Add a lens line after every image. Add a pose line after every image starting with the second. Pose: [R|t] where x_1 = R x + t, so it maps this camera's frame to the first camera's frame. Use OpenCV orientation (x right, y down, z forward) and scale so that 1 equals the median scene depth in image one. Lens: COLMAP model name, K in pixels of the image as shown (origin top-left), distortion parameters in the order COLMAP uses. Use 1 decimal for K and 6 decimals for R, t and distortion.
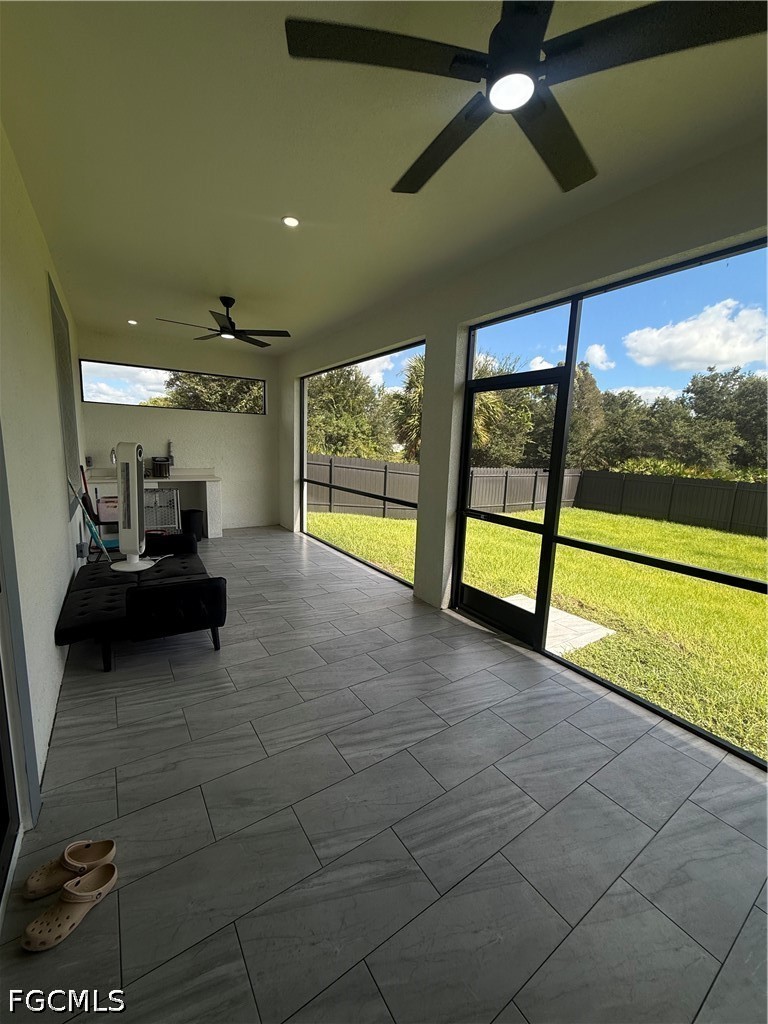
lens RADIAL K [[408.4, 0, 386.0], [0, 408.4, 503.3], [0, 0, 1]] dist [0.000235, -0.000253]
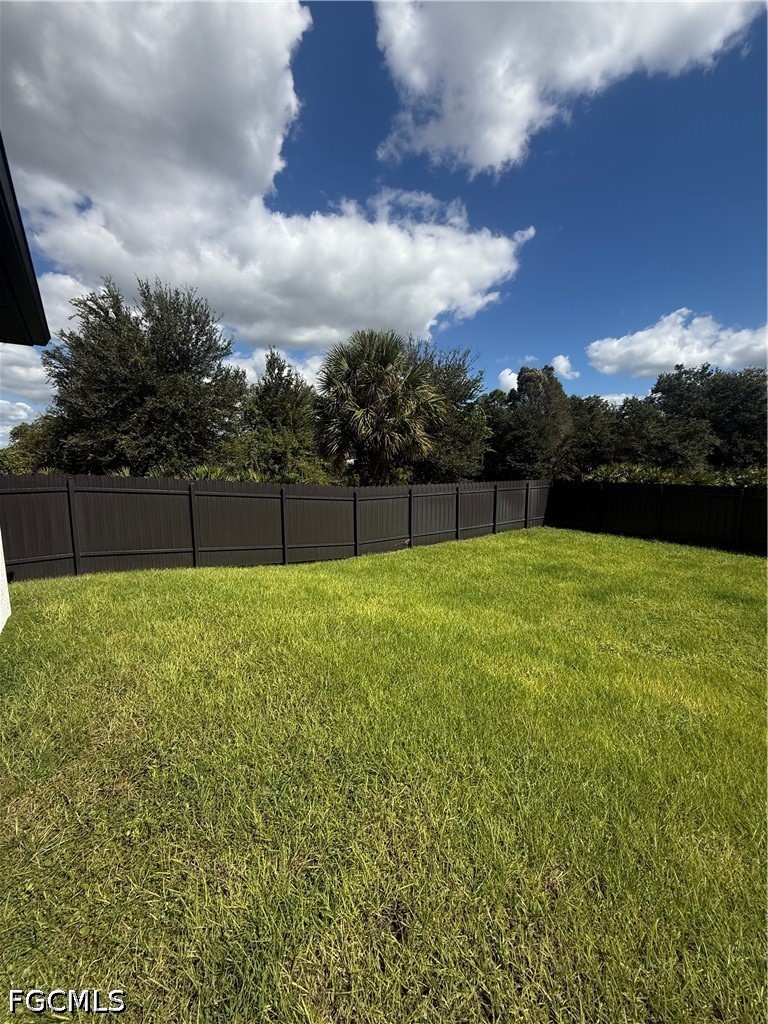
lens RADIAL K [[408.4, 0, 381.5], [0, 408.4, 508.5], [0, 0, 1]] dist [0.000235, -0.000253]
pose [[0.997815, -0.049987, 0.043207, 0.050574], [0.051099, 0.998380, -0.025025, -0.011318], [-0.041886, 0.027178, 0.998753, 0.097385]]
